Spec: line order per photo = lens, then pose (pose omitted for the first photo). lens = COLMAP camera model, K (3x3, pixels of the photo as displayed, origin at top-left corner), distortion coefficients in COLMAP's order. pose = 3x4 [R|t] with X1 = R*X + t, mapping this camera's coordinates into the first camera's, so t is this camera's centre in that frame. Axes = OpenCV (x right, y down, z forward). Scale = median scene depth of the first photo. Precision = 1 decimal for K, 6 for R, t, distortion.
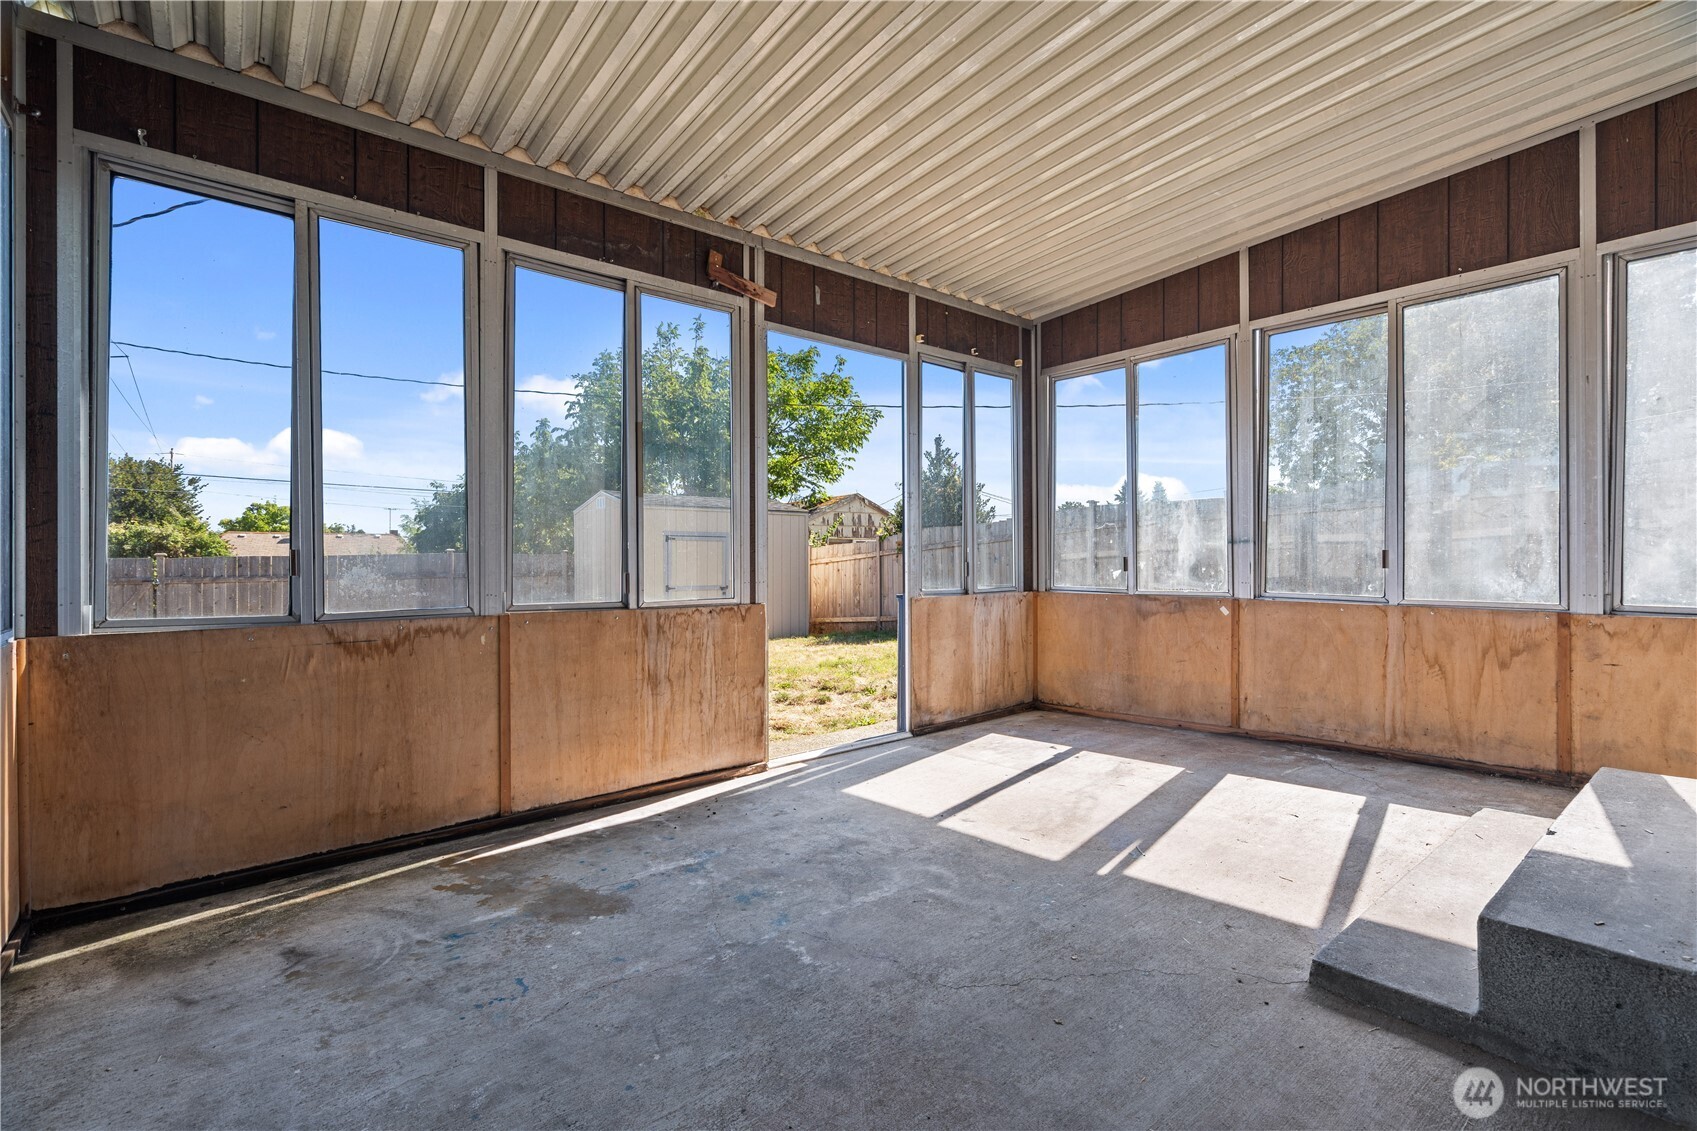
lens RADIAL K [[774.5, 0, 838.9], [0, 774.5, 560.6], [0, 0, 1]] dist [-0.007971, 0.006344]
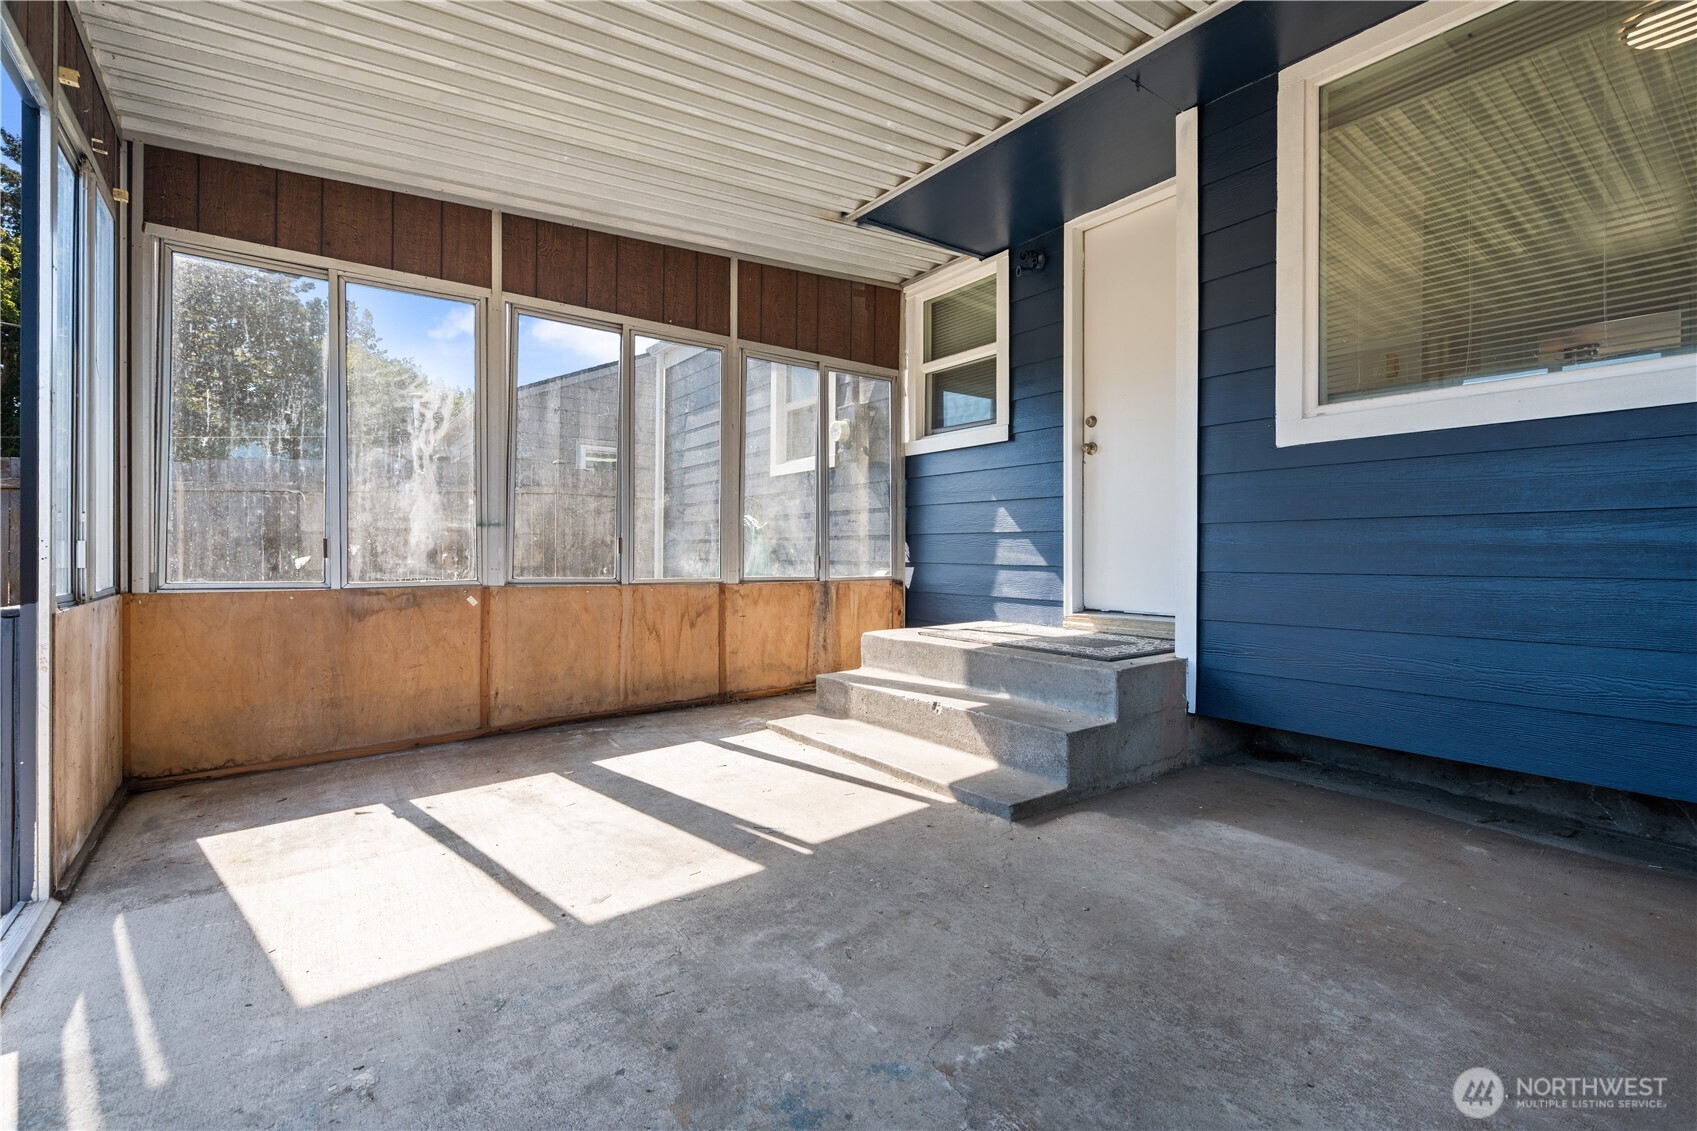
lens RADIAL K [[774.5, 0, 855.8], [0, 774.5, 553.9], [0, 0, 1]] dist [-0.007971, 0.006344]
pose [[0.035891, 0.005426, 0.999341, -0.471106], [-0.003286, 0.999980, -0.005312, 0.016624], [-0.999350, -0.003093, 0.035908, 0.643077]]
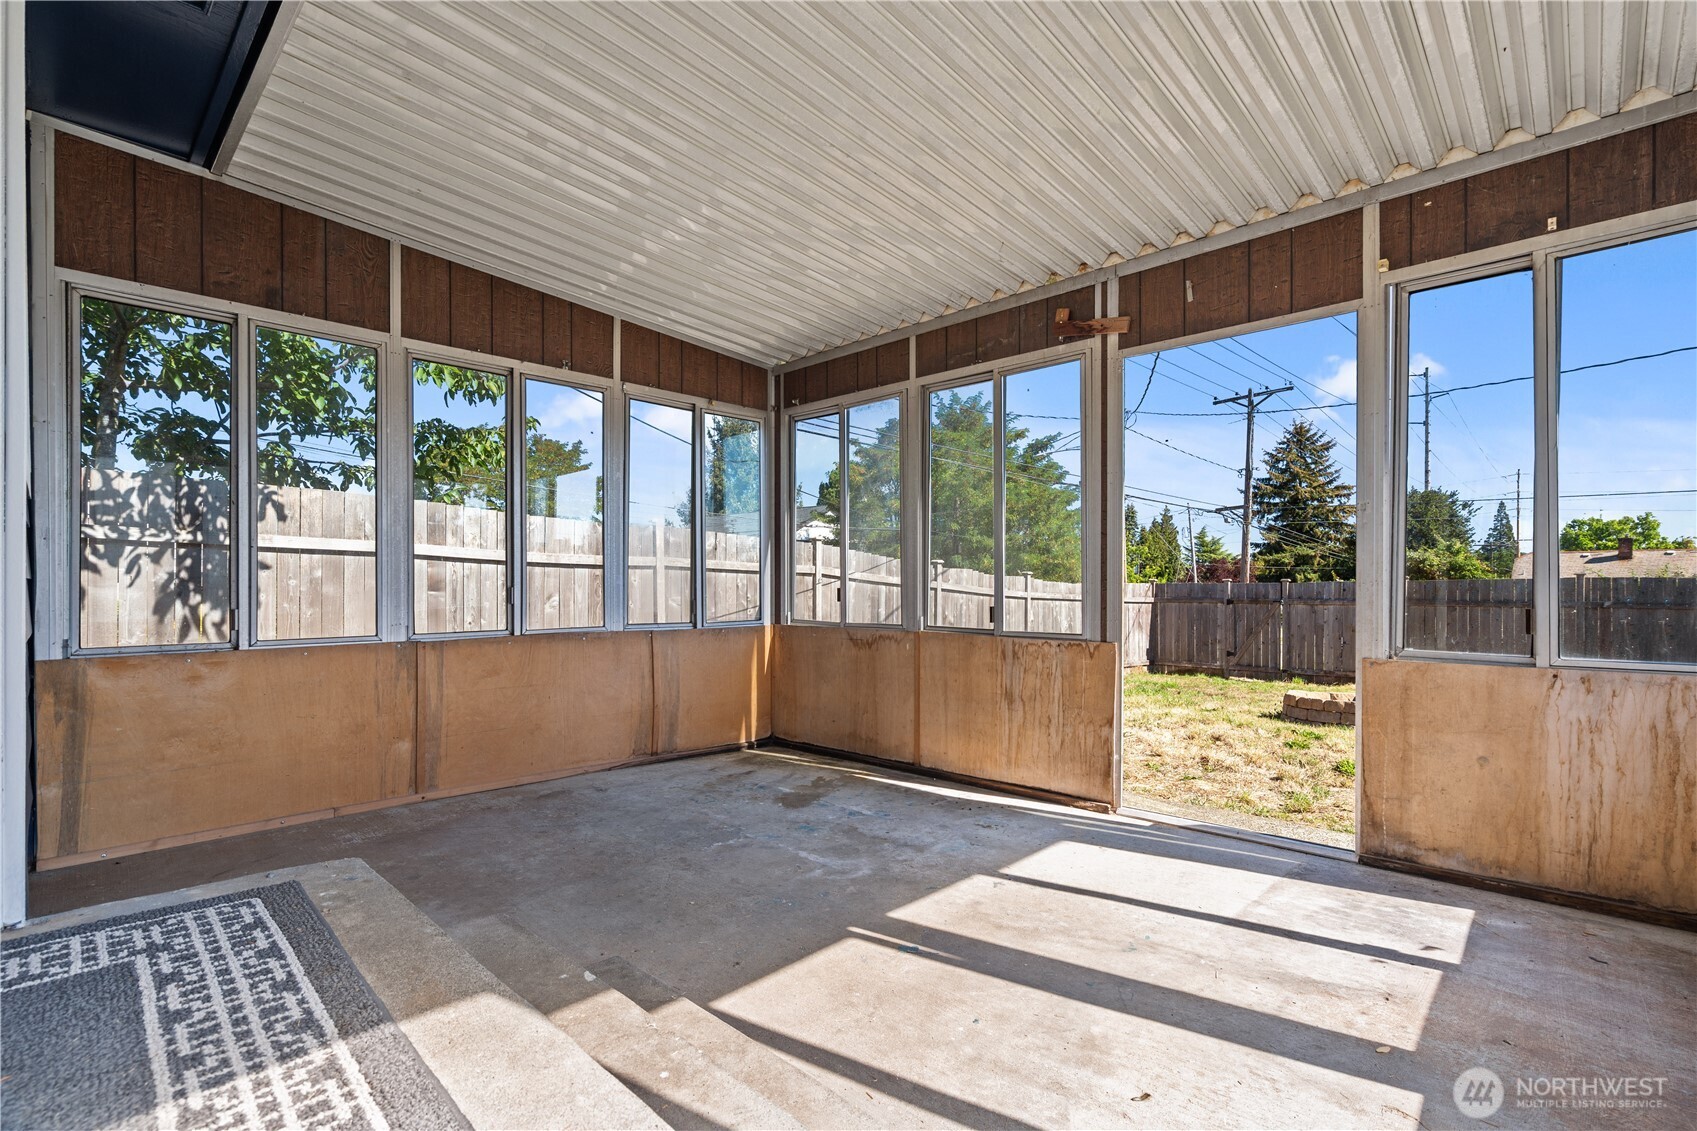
lens RADIAL K [[774.5, 0, 855.7], [0, 774.5, 591.7], [0, 0, 1]] dist [-0.007971, 0.006344]
pose [[0.121373, 0.015720, -0.992482, 0.925188], [-0.001533, 0.999876, 0.015649, -0.026951], [0.992606, -0.000378, 0.121382, 0.625014]]
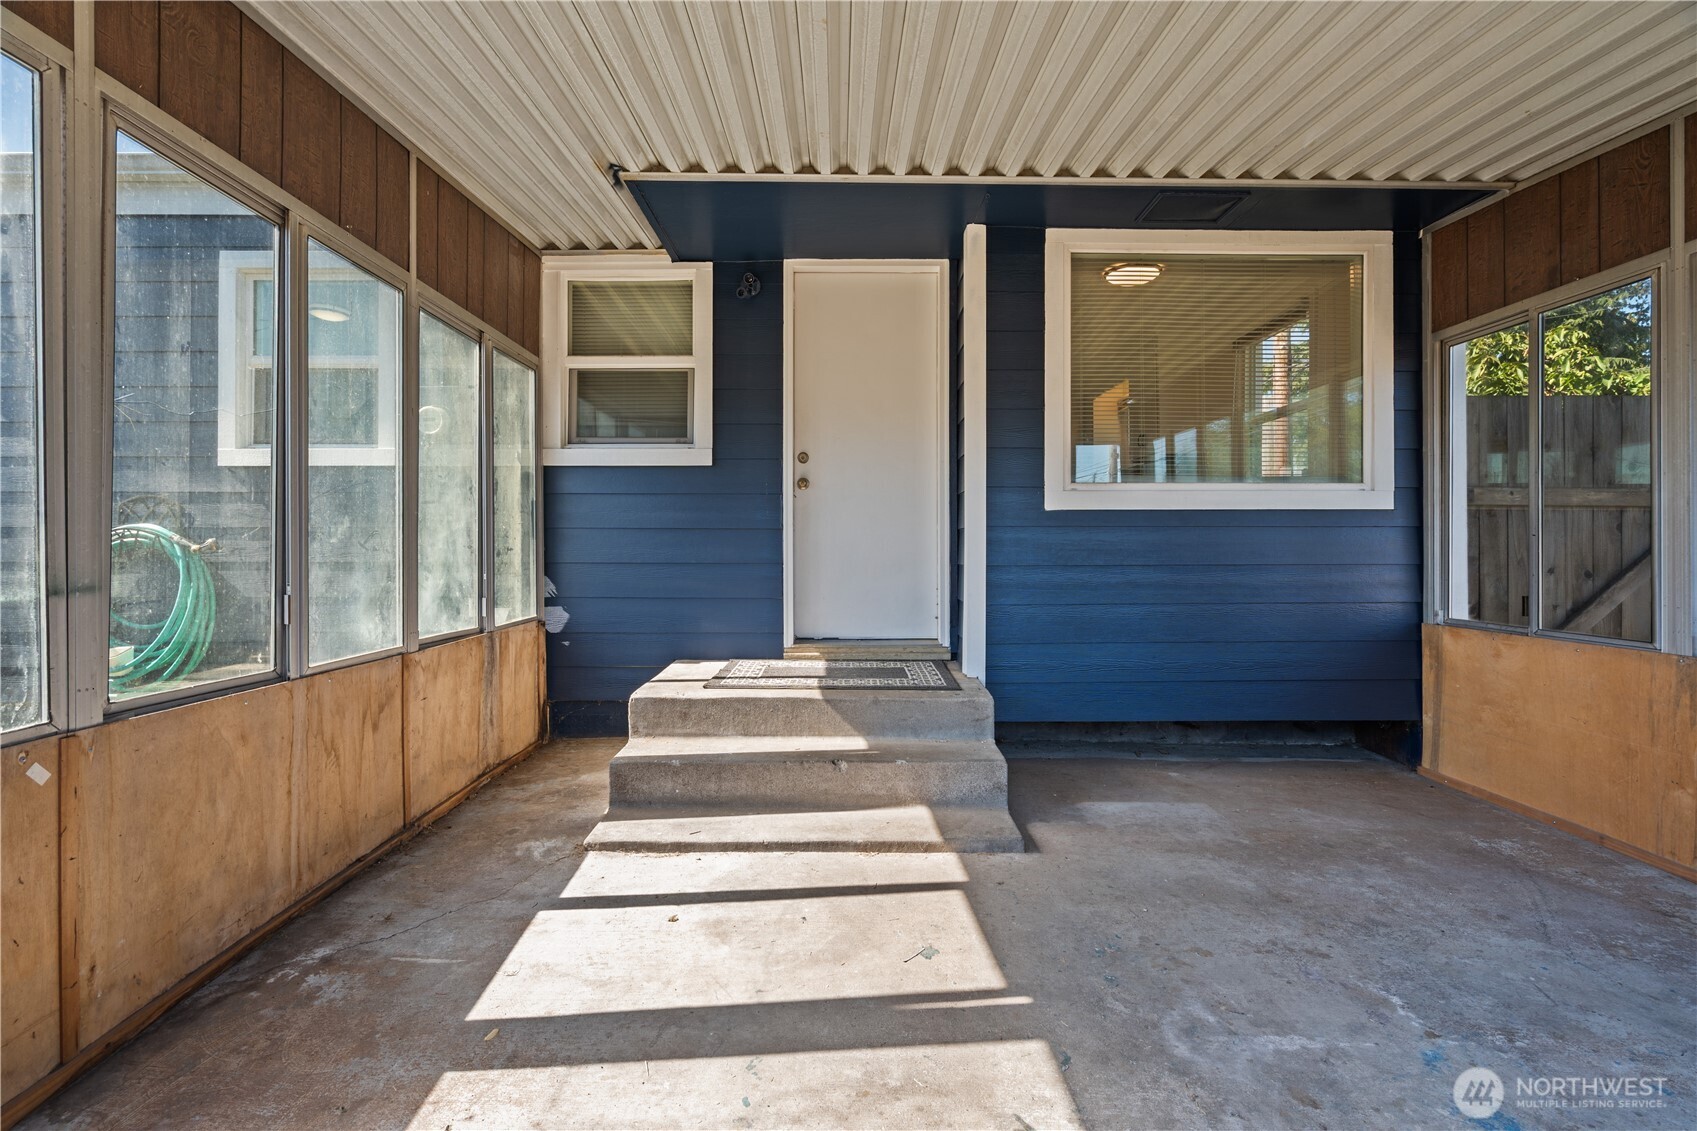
lens RADIAL K [[774.5, 0, 852.6], [0, 774.5, 541.9], [0, 0, 1]] dist [-0.007971, 0.006344]
pose [[-0.789984, 0.007910, 0.613076, -0.061022], [0.004152, 0.999963, -0.007552, -0.054564], [-0.613113, -0.003420, -0.789988, 1.299366]]
